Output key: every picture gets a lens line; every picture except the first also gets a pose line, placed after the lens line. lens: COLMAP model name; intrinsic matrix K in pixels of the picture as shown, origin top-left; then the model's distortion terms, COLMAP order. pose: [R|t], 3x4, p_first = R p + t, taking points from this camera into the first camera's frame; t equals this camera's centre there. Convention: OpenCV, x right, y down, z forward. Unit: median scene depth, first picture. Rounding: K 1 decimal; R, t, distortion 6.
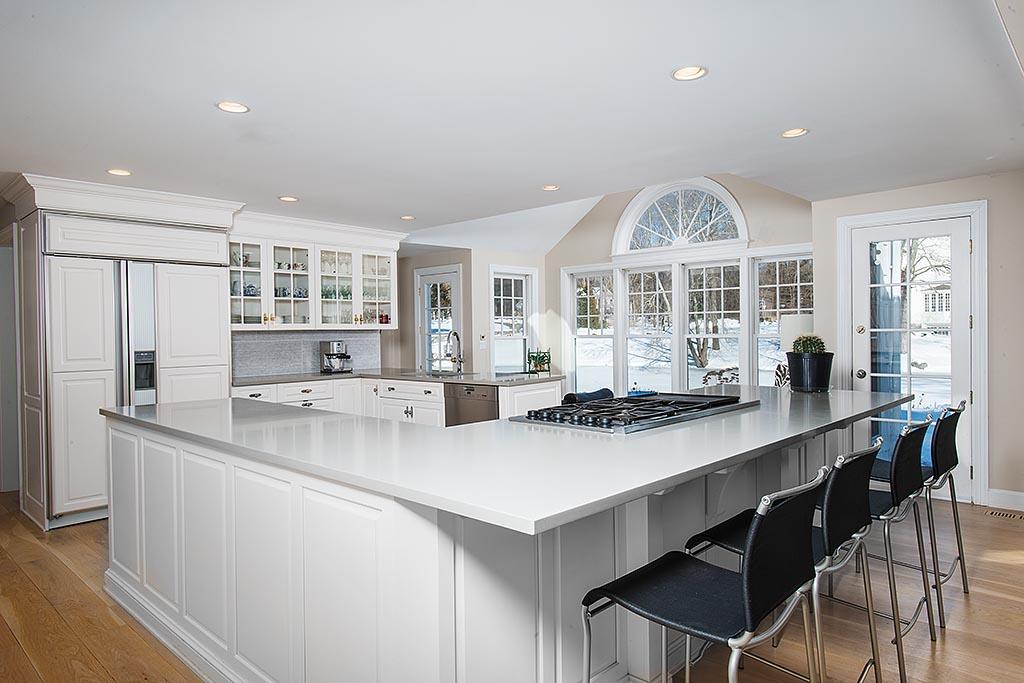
lens RADIAL K [[649.2, 0, 510.9], [0, 649.2, 340.0], [0, 0, 1]] dist [0.005315, 0.000332]
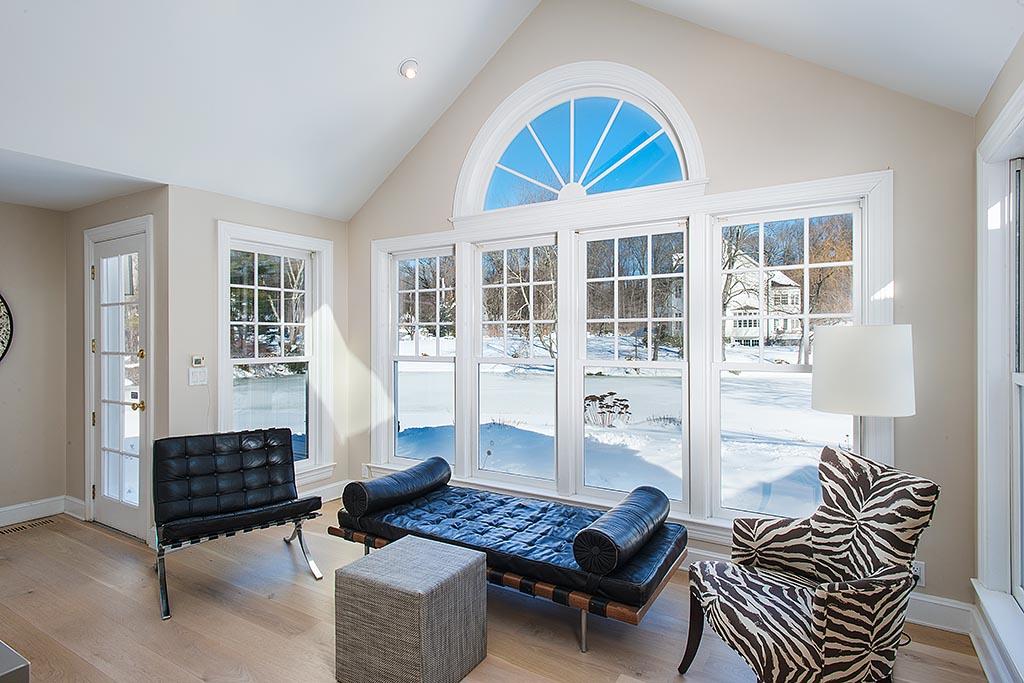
lens RADIAL K [[538.5, 0, 513.7], [0, 538.5, 342.3], [0, 0, 1]] dist [0.003179, 0.000221]
pose [[0.978076, 0.007721, 0.208103, 0.110296], [-0.005926, 0.999940, -0.009248, -0.017102], [-0.208162, 0.007812, 0.978063, 0.532337]]
